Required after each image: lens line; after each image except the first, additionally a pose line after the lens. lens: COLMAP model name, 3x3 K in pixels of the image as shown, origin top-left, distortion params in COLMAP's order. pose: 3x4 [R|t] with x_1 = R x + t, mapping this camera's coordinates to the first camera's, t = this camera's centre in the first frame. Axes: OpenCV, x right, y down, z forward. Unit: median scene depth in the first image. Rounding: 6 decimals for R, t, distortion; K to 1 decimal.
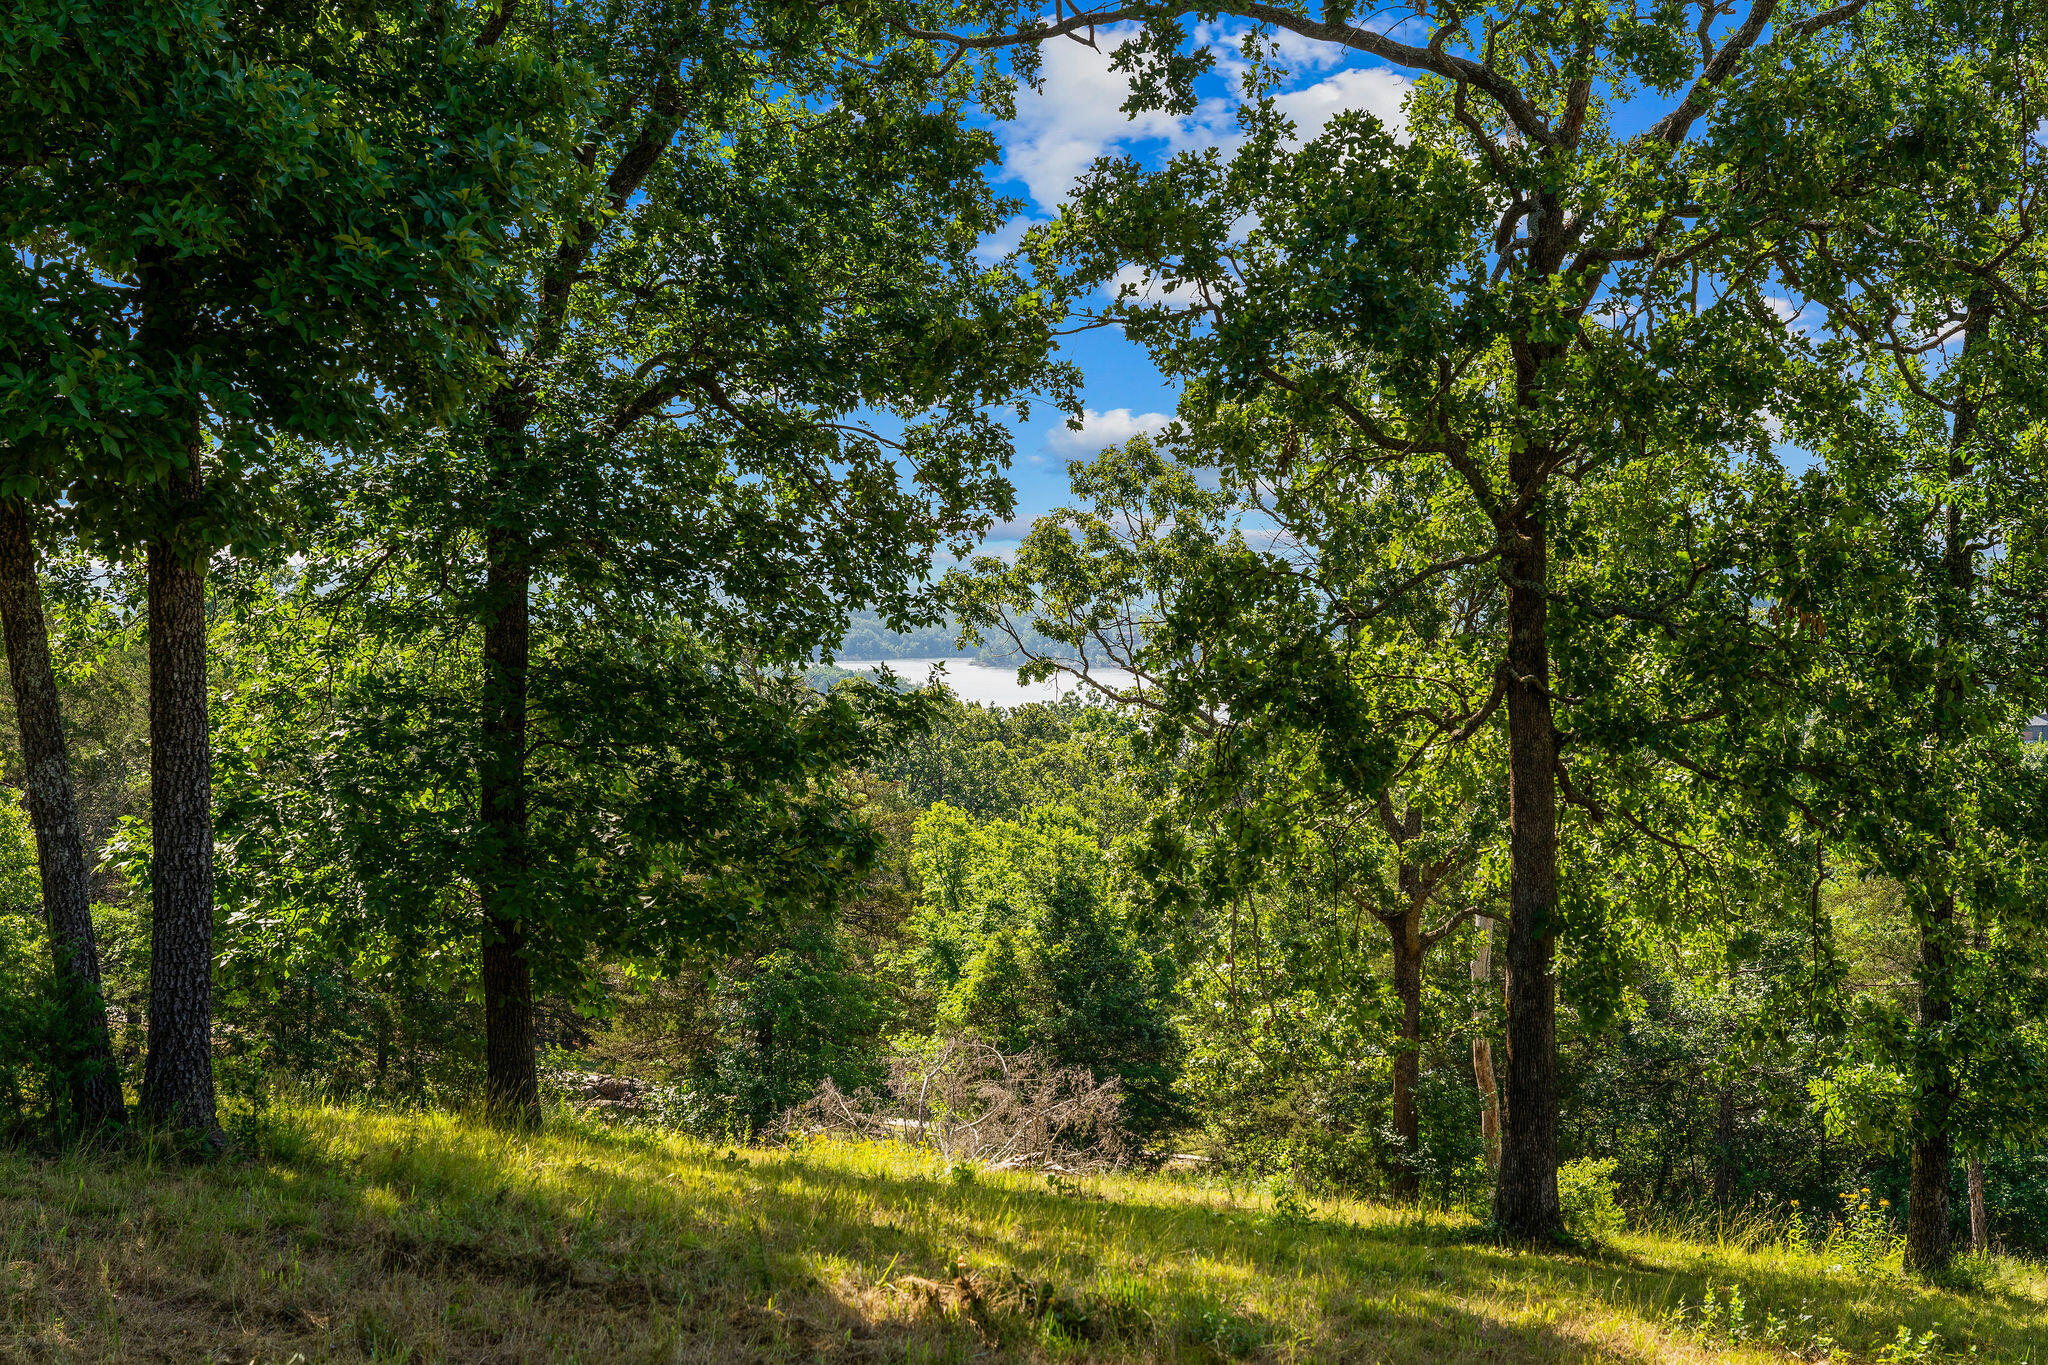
lens RADIAL K [[4144.2, 0, 1023.9], [0, 4144.2, 683.6], [0, 0, 1]] dist [-0.036469, 0.000000]
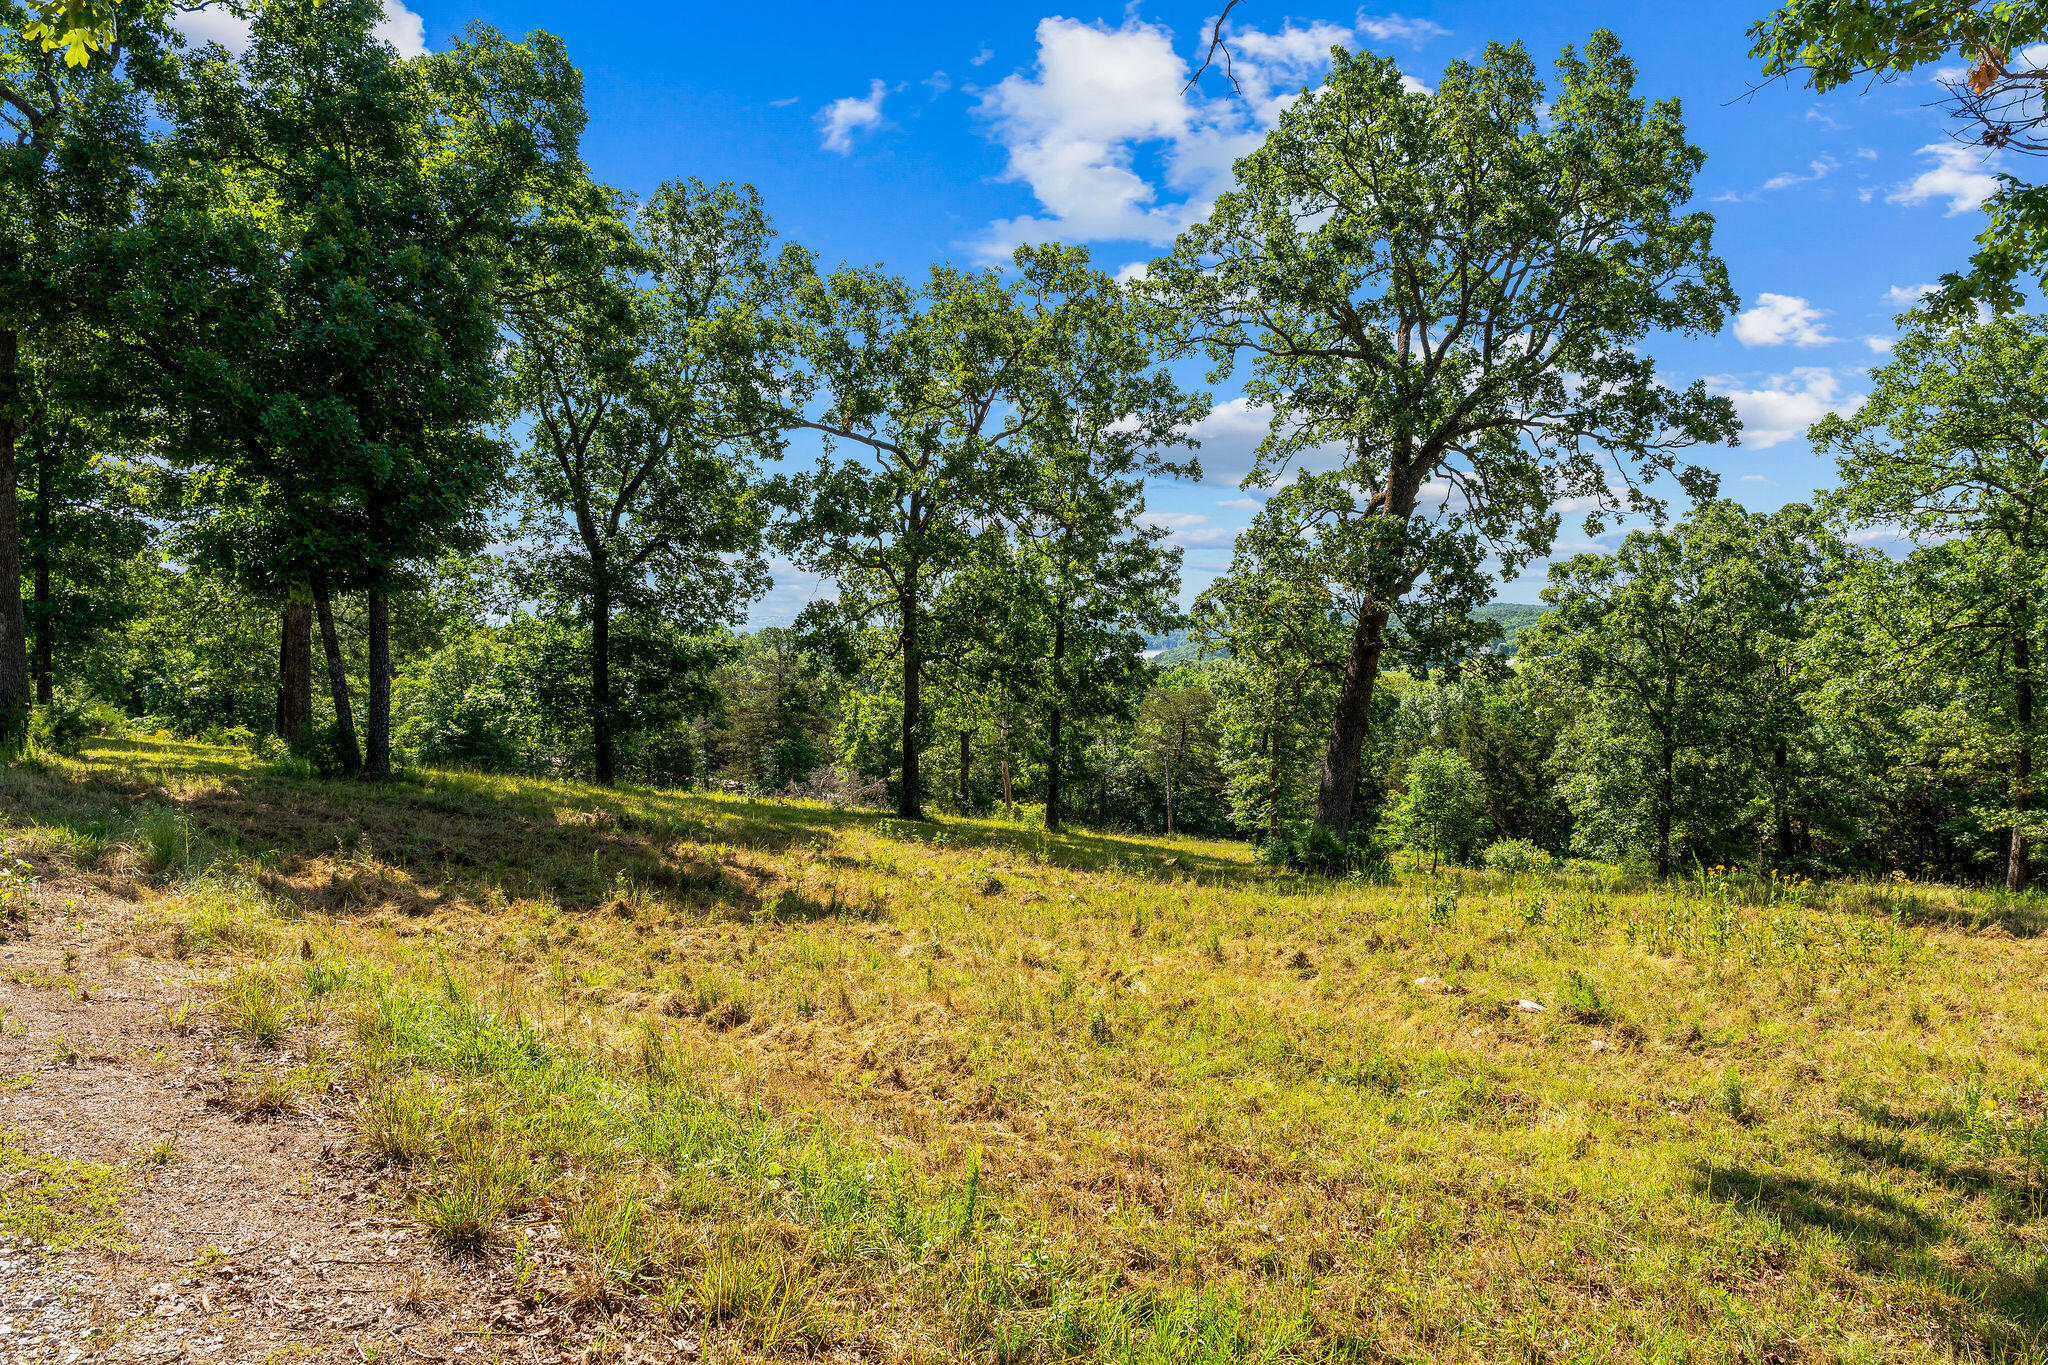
lens RADIAL K [[1406.8, 0, 1025.8], [0, 1406.8, 675.3], [0, 0, 1]] dist [-0.006892, -0.000941]
pose [[0.995769, -0.001982, 0.091867, 0.093184], [0.000286, 0.999829, 0.018470, 0.004913], [-0.091887, -0.018365, 0.995600, -0.066212]]
